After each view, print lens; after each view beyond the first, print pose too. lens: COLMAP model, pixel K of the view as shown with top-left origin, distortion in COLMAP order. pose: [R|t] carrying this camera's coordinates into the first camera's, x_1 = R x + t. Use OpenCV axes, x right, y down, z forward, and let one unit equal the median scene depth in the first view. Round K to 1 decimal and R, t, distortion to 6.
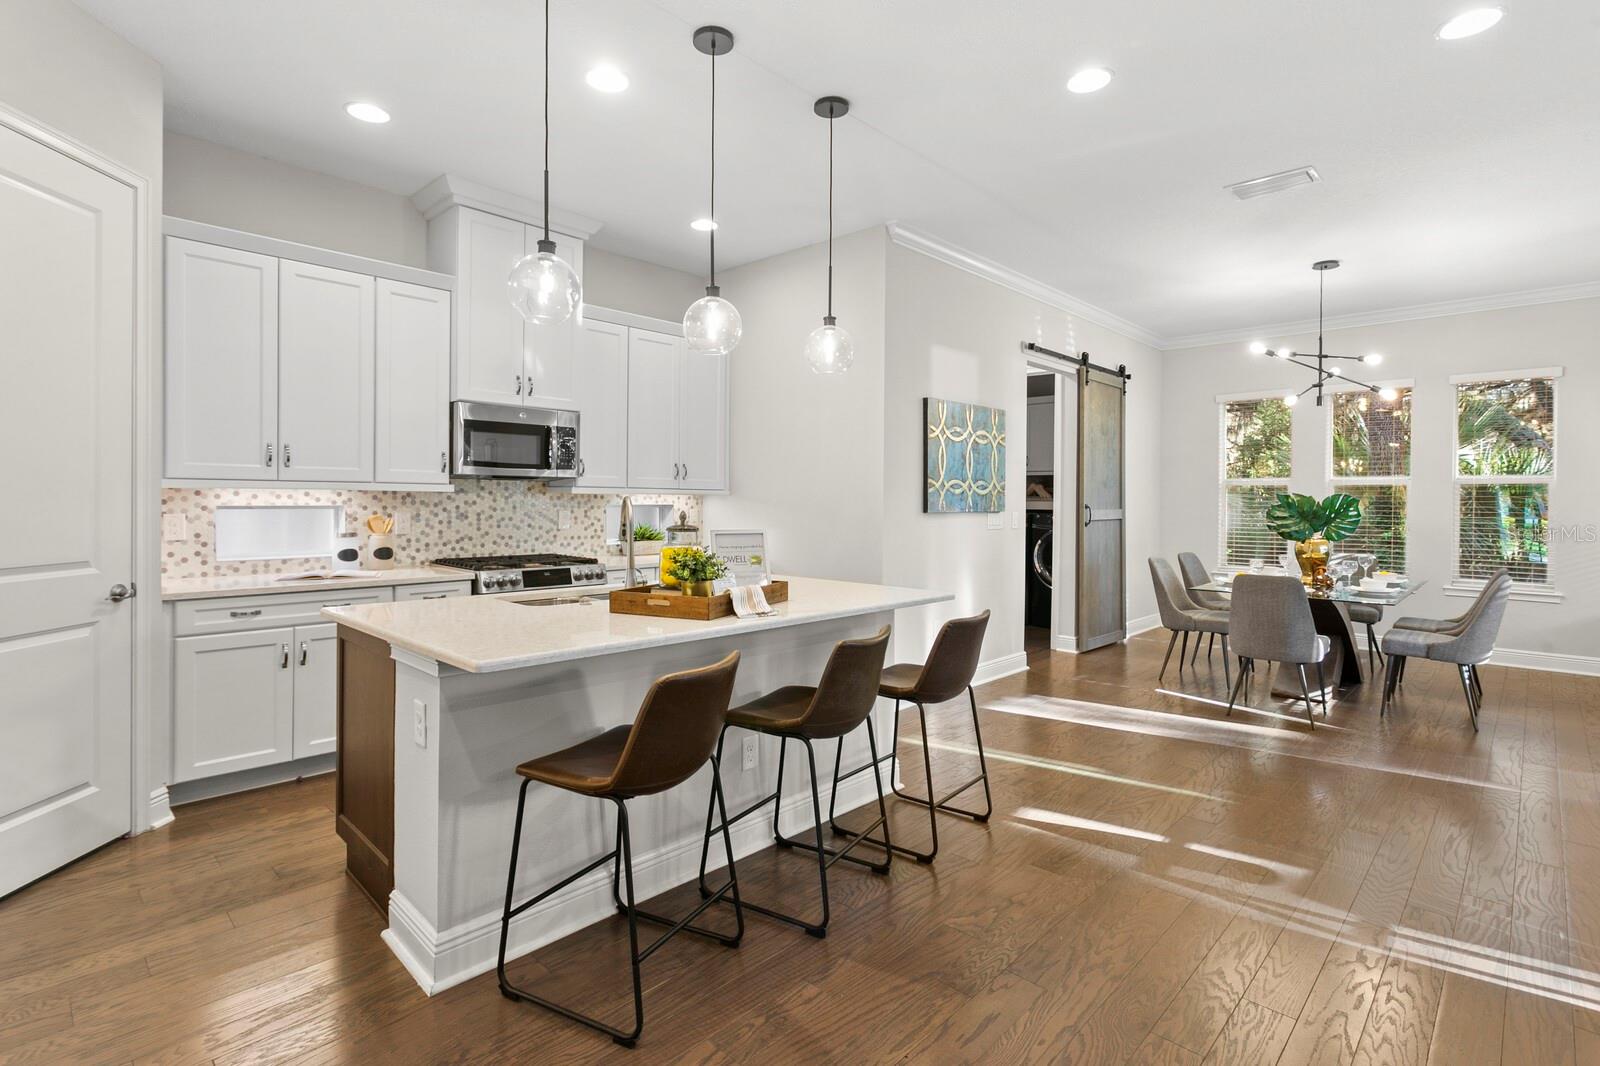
lens RADIAL K [[766.3, 0, 790.9], [0, 766.3, 508.6], [0, 0, 1]] dist [0.000623, -0.001818]
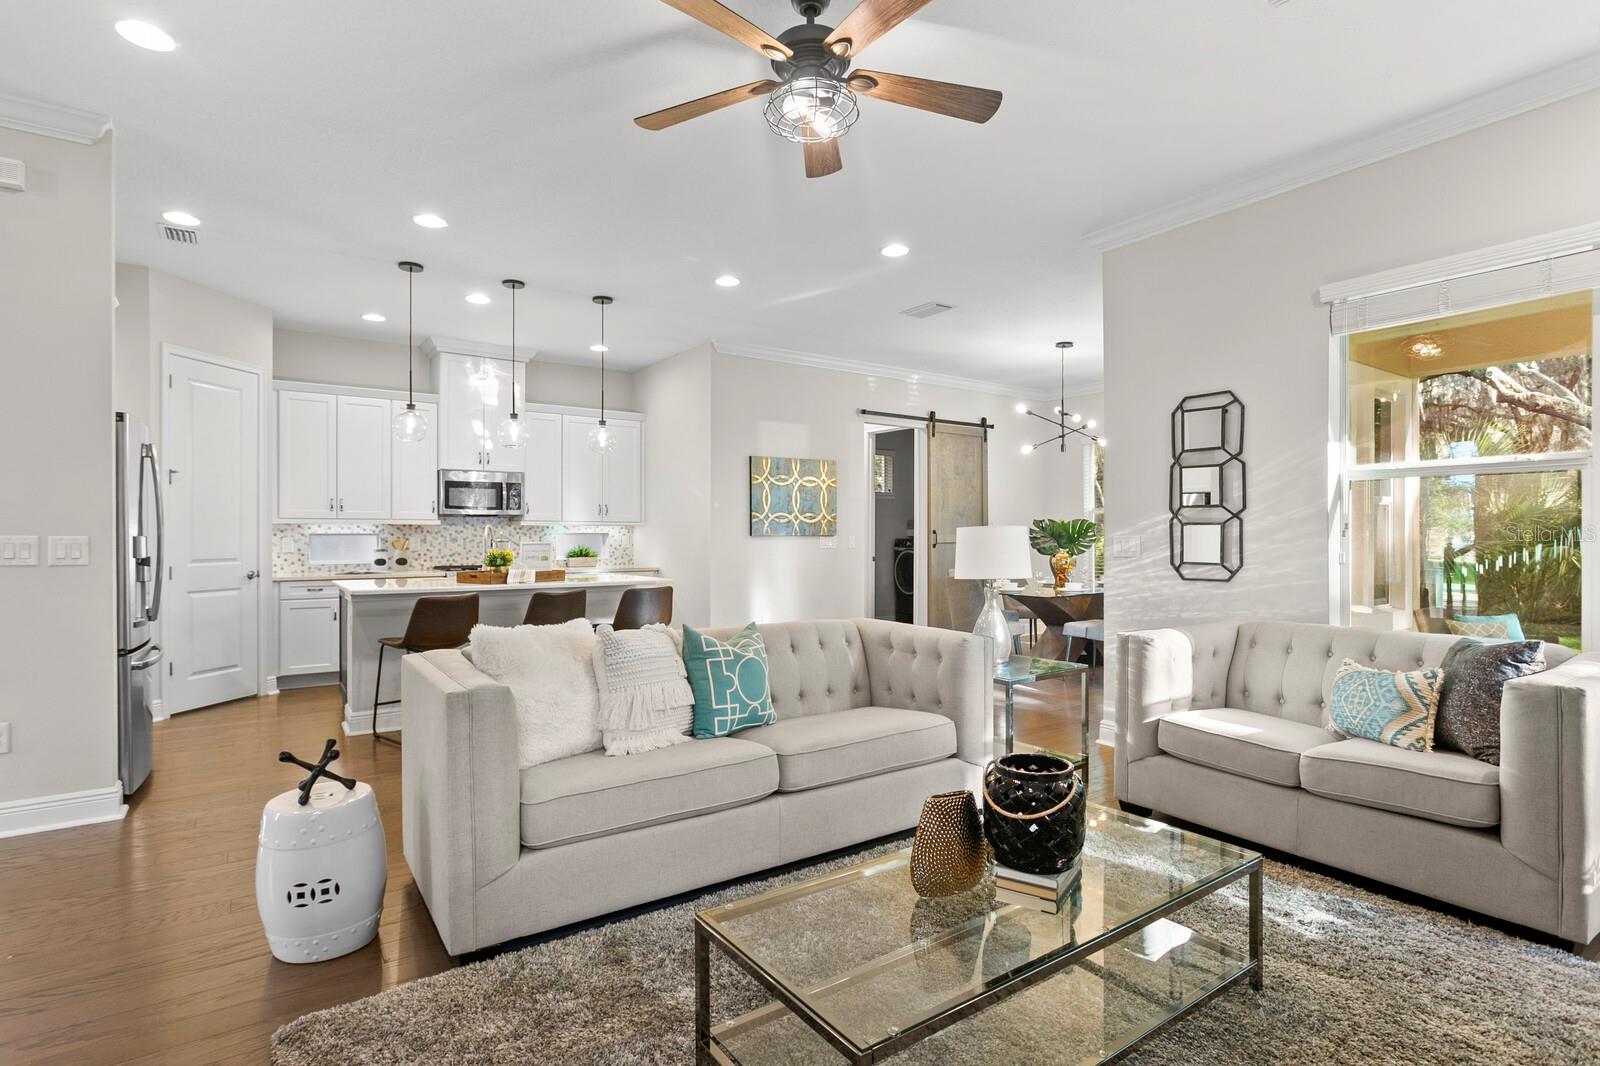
lens RADIAL K [[801.4, 0, 801.3], [0, 801.4, 542.8], [0, 0, 1]] dist [-0.012925, 0.003705]
pose [[0.981369, -0.007410, -0.191990, 0.595007], [0.006716, 0.999968, -0.004264, 0.027194], [0.192016, 0.002895, 0.981388, -0.492417]]
